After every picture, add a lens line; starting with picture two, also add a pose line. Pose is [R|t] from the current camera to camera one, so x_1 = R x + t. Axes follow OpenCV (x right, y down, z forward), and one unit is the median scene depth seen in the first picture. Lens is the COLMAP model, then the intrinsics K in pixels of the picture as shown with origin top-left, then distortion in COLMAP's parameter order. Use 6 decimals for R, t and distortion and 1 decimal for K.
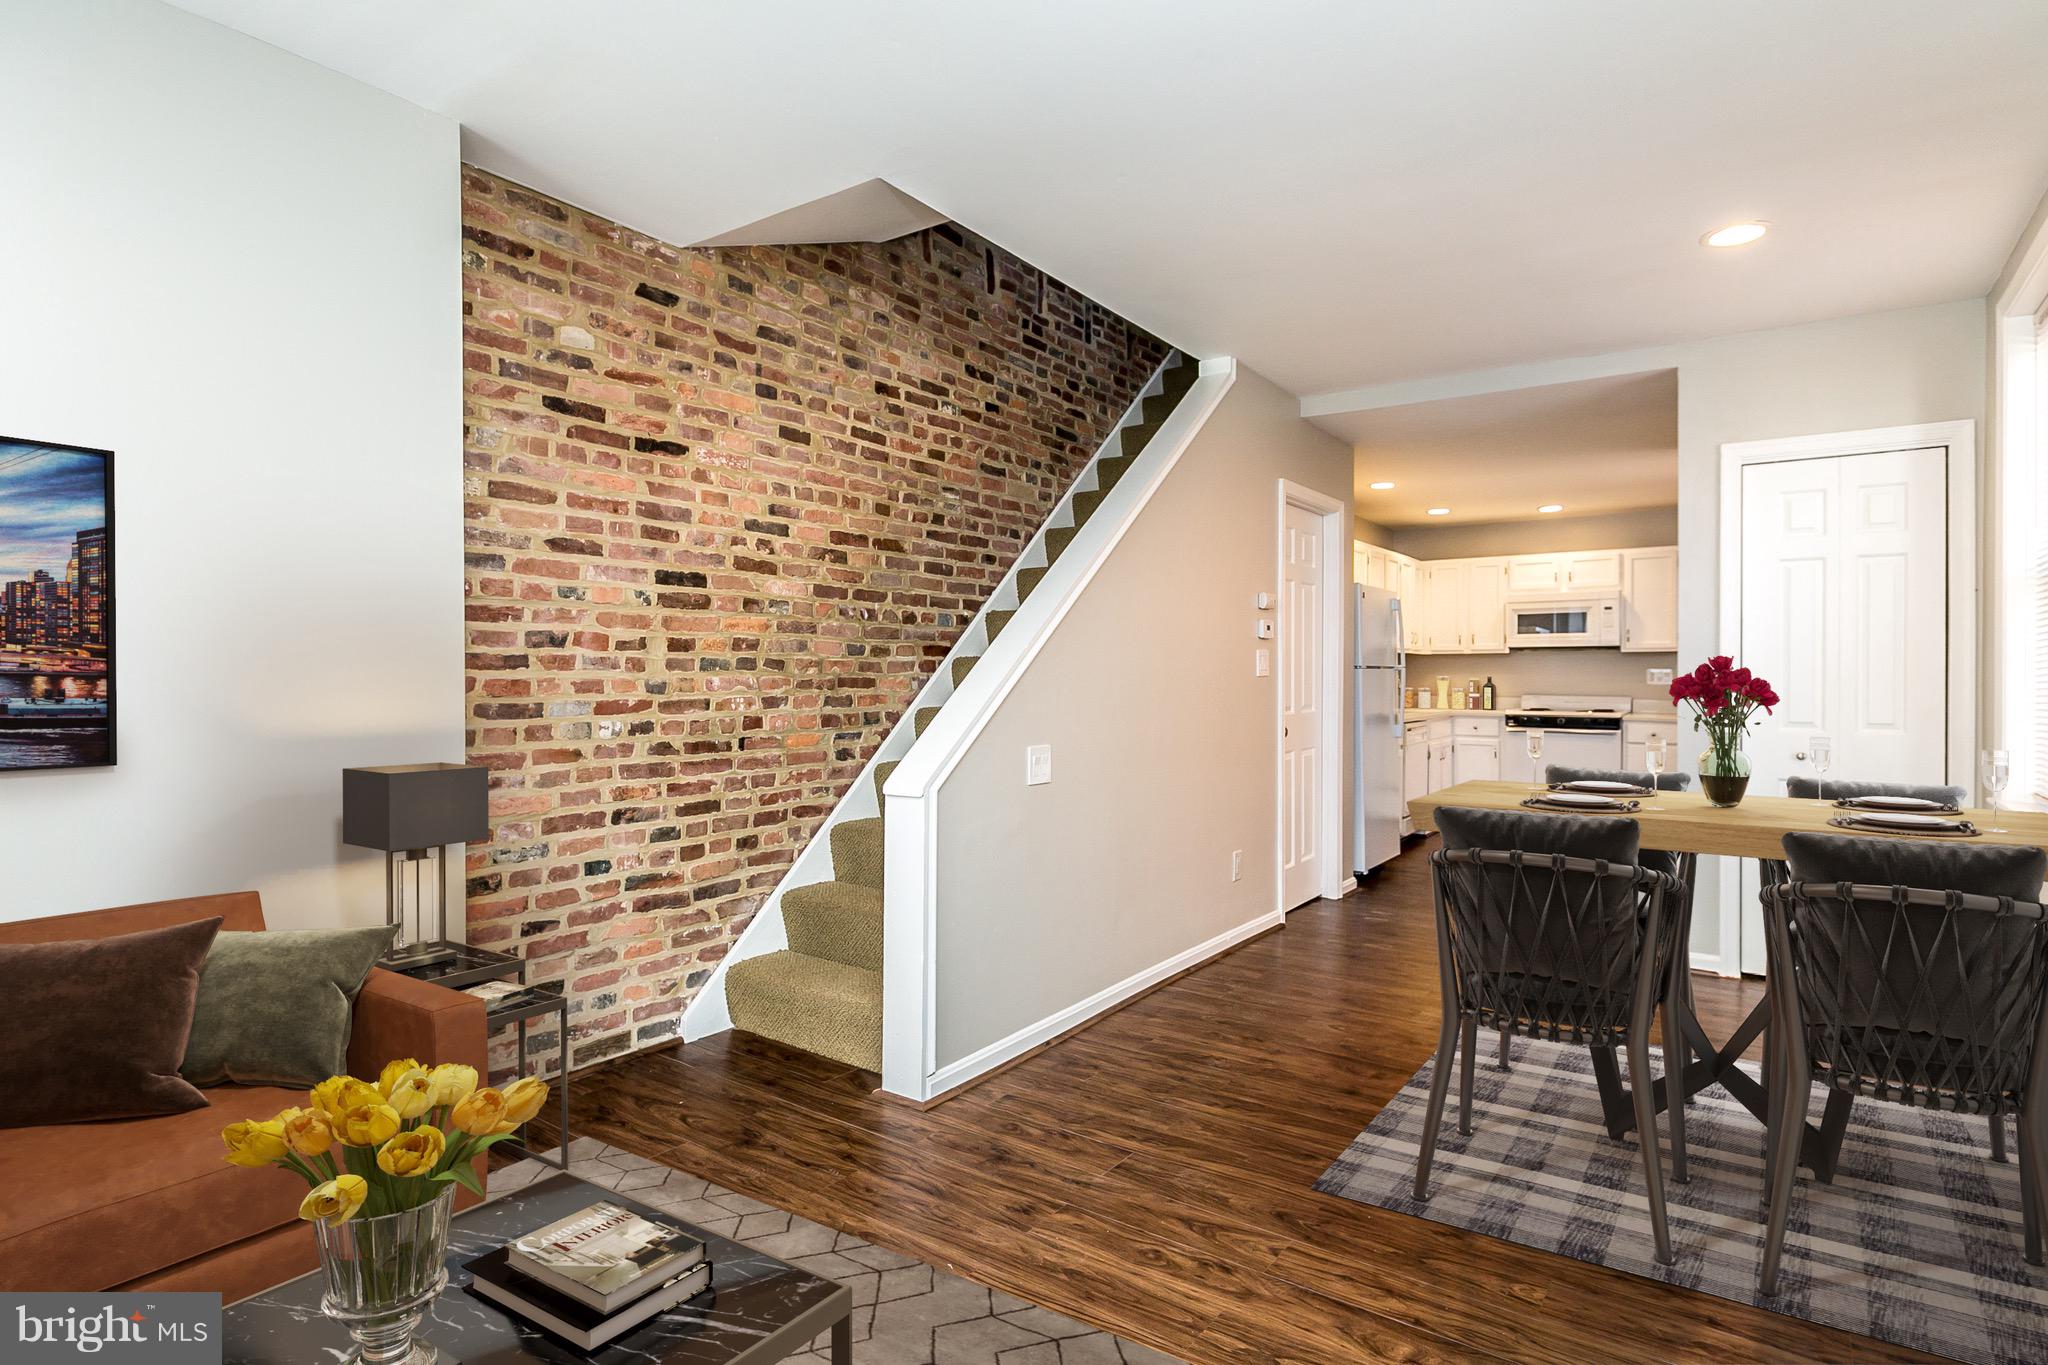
lens RADIAL K [[1115.5, 0, 976.4], [0, 1115.5, 678.8], [0, 0, 1]] dist [0.001701, -0.000233]
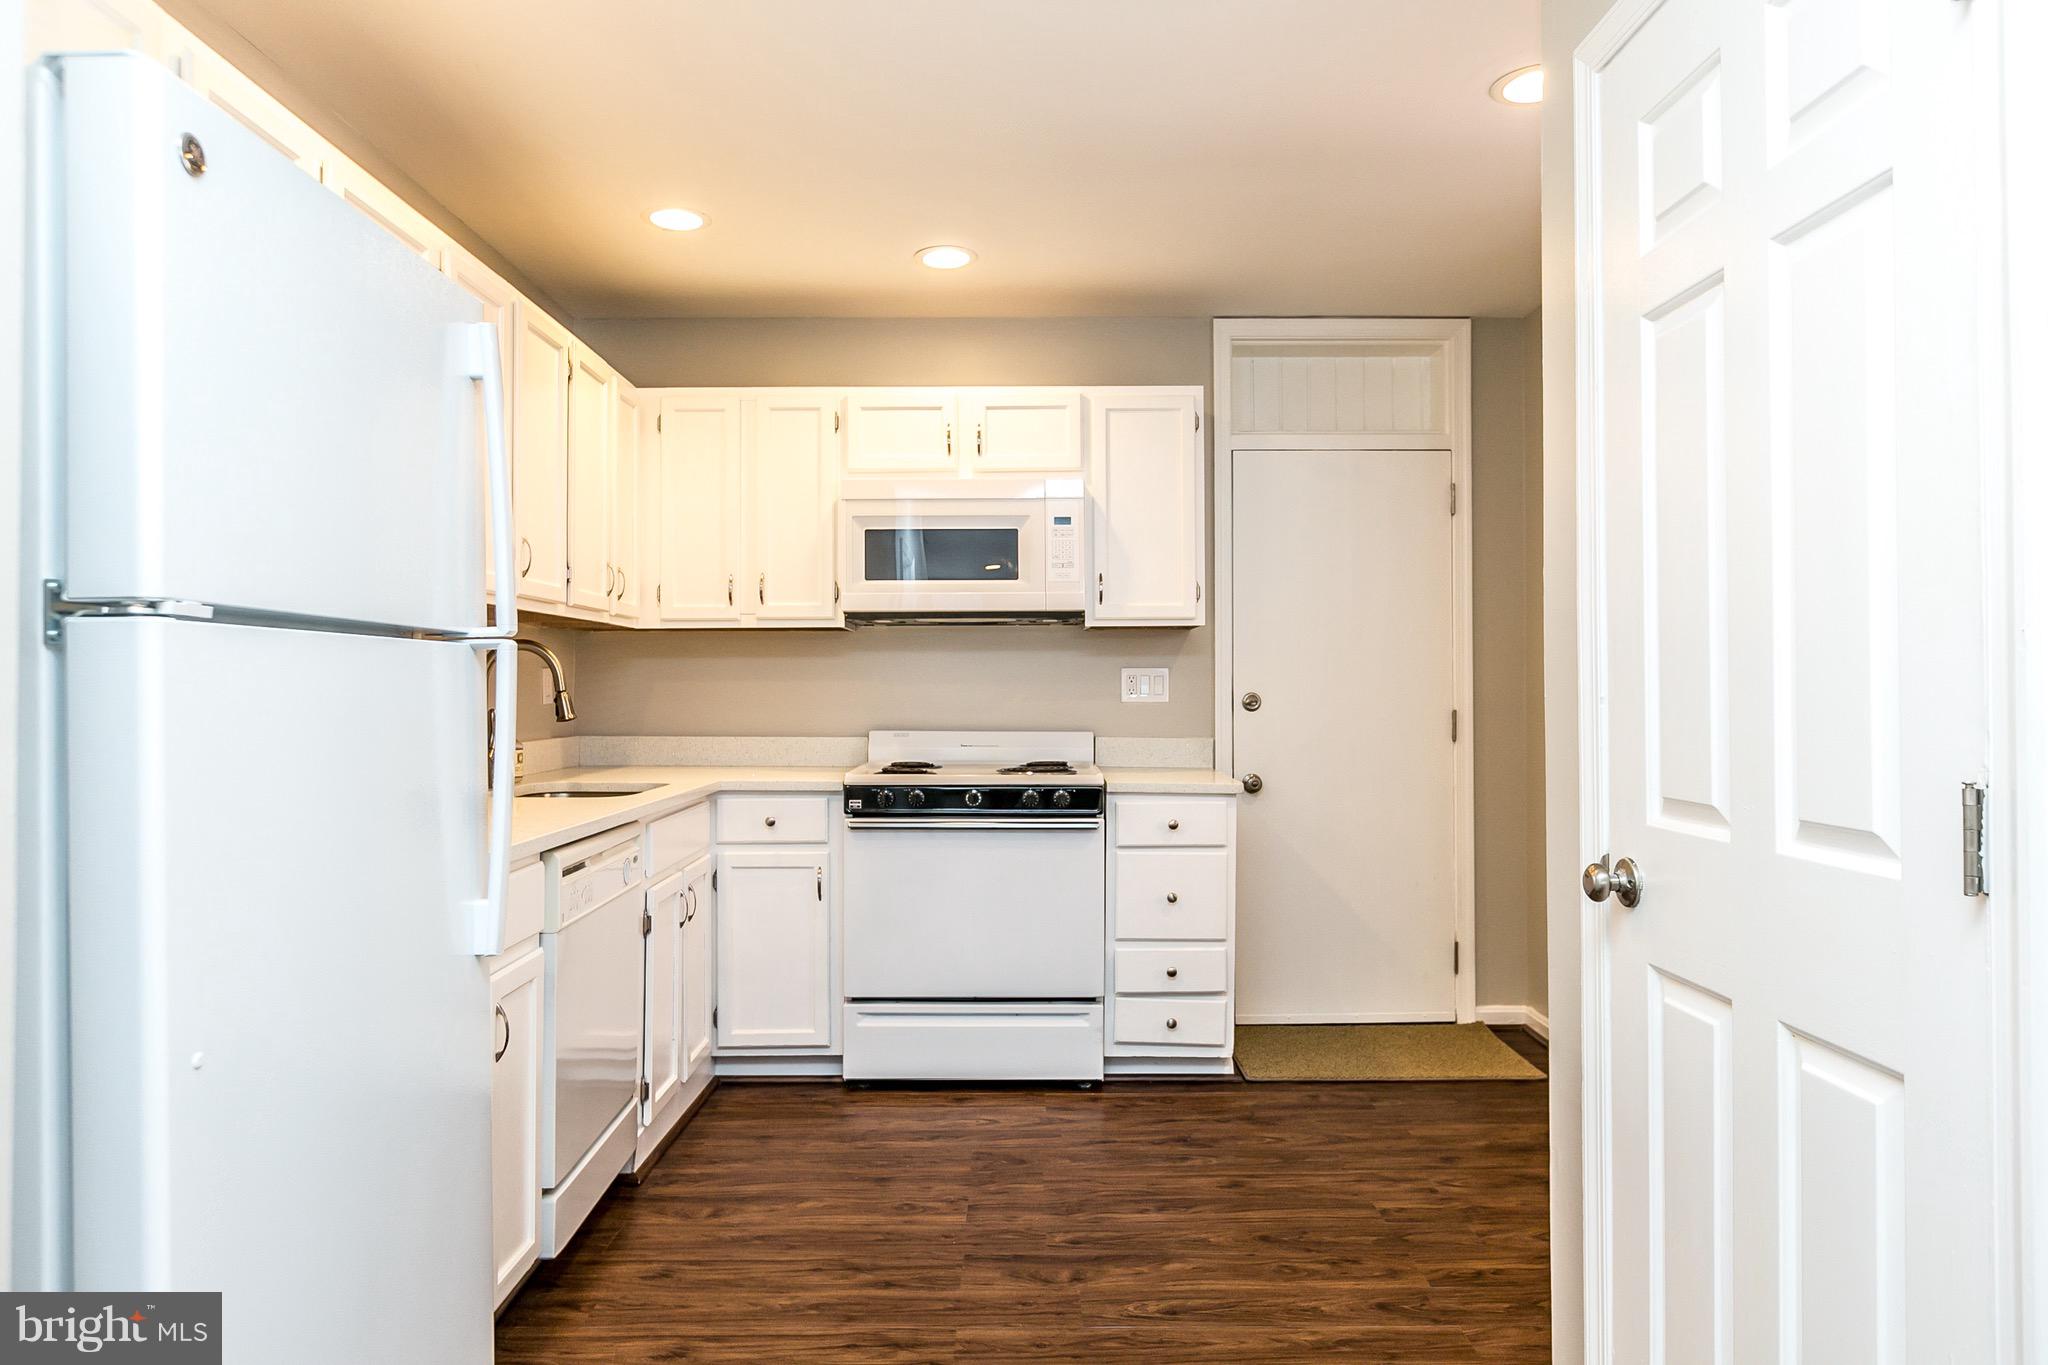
lens RADIAL K [[1381.8, 0, 1013.3], [0, 1381.8, 667.4], [0, 0, 1]] dist [0.000157, 0.000210]
pose [[0.818835, 0.005504, 0.574002, 0.516400], [0.007496, 0.999766, -0.020279, 0.004145], [-0.573979, 0.020908, 0.818603, 1.193521]]
